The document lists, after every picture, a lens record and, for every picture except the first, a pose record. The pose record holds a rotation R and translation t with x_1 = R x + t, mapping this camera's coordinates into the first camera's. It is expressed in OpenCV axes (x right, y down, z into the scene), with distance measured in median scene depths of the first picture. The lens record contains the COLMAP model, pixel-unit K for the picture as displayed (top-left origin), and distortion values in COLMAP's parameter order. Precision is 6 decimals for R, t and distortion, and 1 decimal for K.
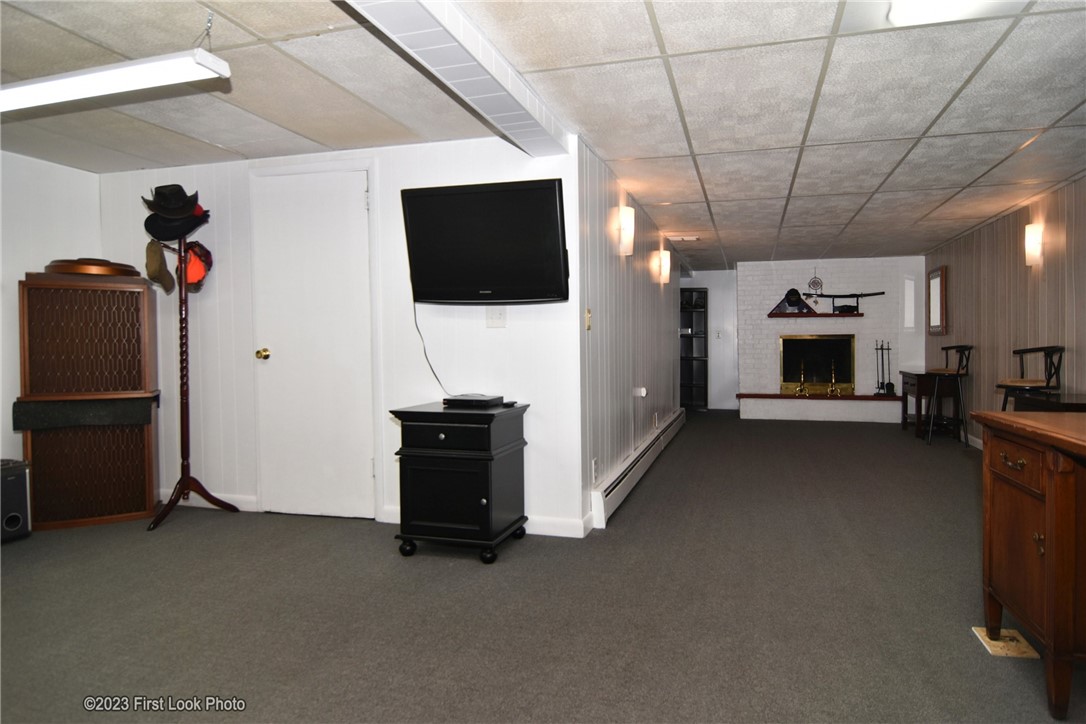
lens RADIAL K [[616.1, 0, 586.7], [0, 616.1, 357.7], [0, 0, 1]] dist [-0.004828, -0.000882]
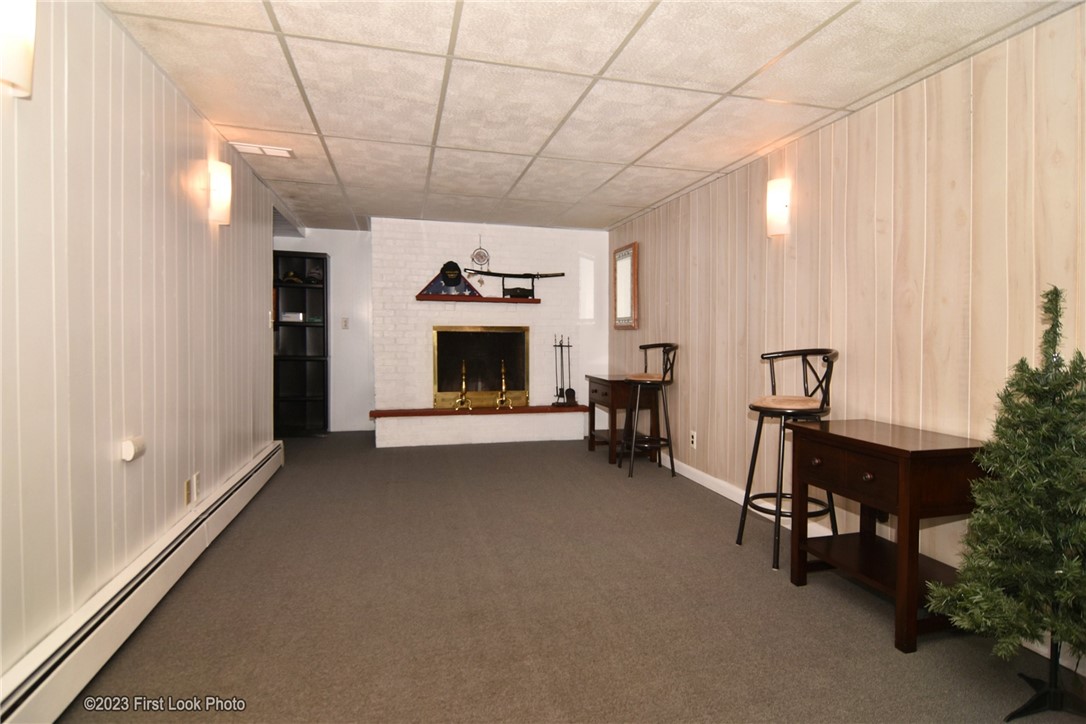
lens RADIAL K [[616.1, 0, 586.7], [0, 616.1, 357.7], [0, 0, 1]] dist [-0.004828, -0.000882]
pose [[0.852985, -0.007003, 0.521888, 0.097816], [-0.001078, 0.999884, 0.015177, -0.011142], [-0.521934, -0.013509, 0.852879, 0.313554]]
